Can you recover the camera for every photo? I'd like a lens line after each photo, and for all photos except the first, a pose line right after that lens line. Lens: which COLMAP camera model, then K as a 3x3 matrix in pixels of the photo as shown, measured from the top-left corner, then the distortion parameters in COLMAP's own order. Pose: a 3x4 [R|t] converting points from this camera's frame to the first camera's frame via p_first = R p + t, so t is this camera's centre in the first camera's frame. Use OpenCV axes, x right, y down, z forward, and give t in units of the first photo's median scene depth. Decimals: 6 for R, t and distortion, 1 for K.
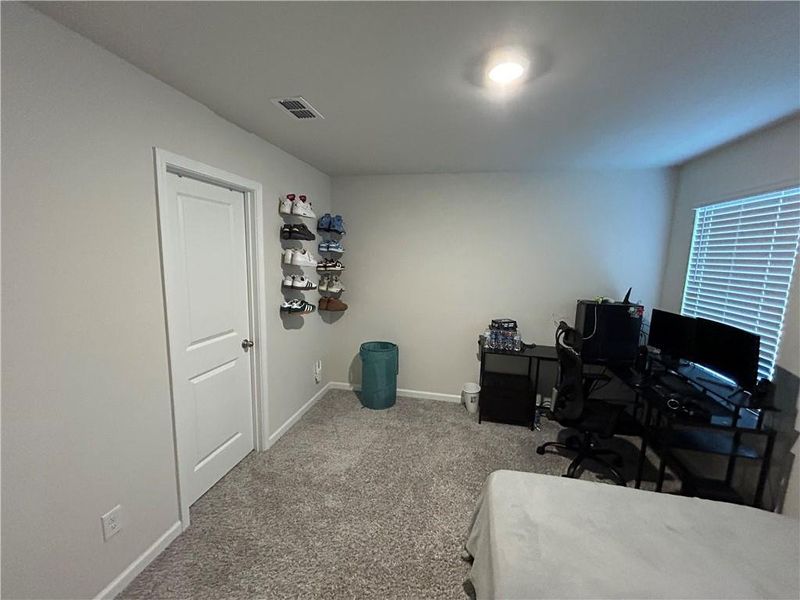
lens RADIAL K [[320.3, 0, 401.9], [0, 320.3, 300.5], [0, 0, 1]] dist [-0.000753, -0.000021]
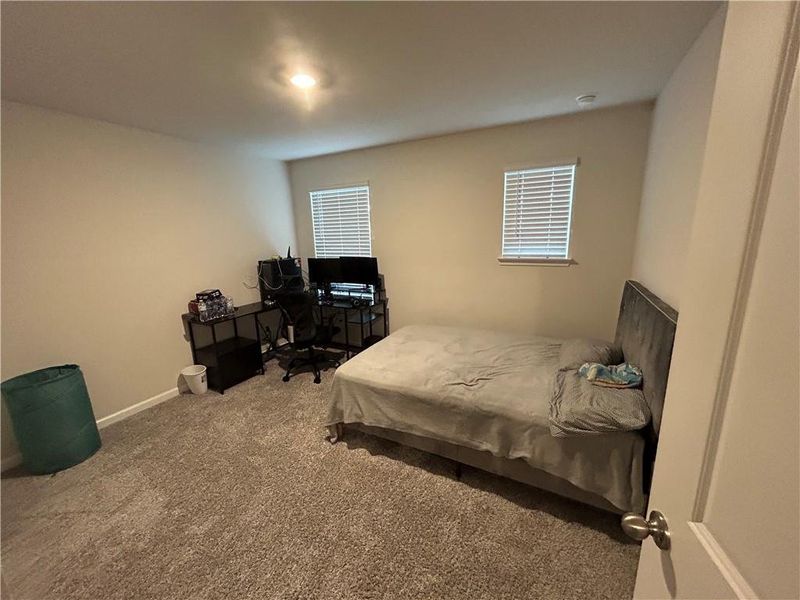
lens RADIAL K [[320.3, 0, 401.9], [0, 320.3, 300.5], [0, 0, 1]] dist [-0.000753, -0.000021]
pose [[0.254496, -0.242294, 0.936229, -0.500001], [0.168709, 0.964383, 0.203720, -0.013213], [-0.952244, 0.106104, 0.286309, 0.142578]]
